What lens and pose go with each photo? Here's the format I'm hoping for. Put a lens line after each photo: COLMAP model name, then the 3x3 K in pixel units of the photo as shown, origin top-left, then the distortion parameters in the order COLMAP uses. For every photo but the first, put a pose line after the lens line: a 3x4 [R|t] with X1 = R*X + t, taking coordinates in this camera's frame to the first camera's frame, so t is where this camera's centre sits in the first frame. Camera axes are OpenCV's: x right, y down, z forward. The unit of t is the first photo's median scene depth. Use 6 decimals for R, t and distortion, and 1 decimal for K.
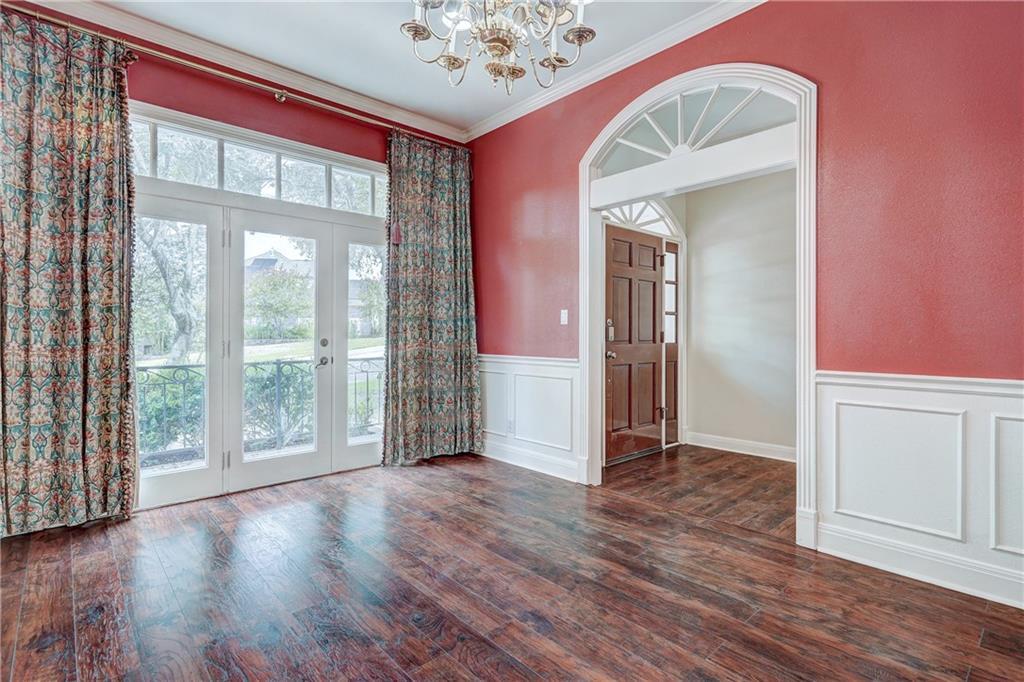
lens RADIAL K [[487.4, 0, 513.0], [0, 487.4, 340.8], [0, 0, 1]] dist [-0.003102, 0.000735]
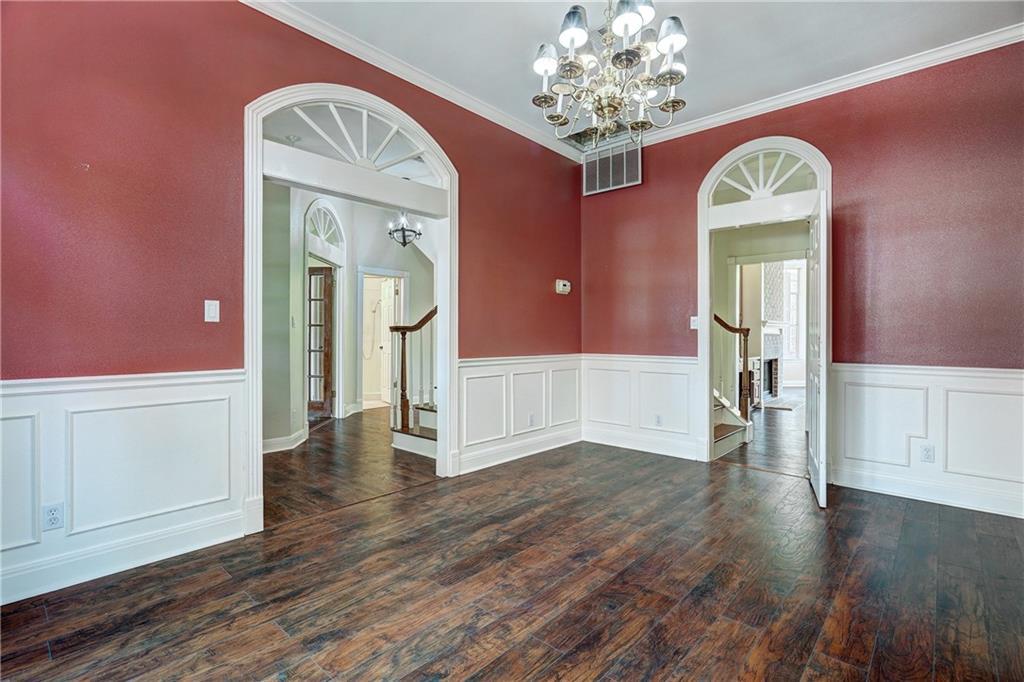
lens RADIAL K [[487.4, 0, 485.6], [0, 487.4, 329.5], [0, 0, 1]] dist [-0.003102, 0.000735]
pose [[-0.060615, 0.010922, 0.998101, -0.942160], [0.009887, 0.999898, -0.010341, -0.017942], [-0.998112, 0.009242, -0.060717, 1.007709]]
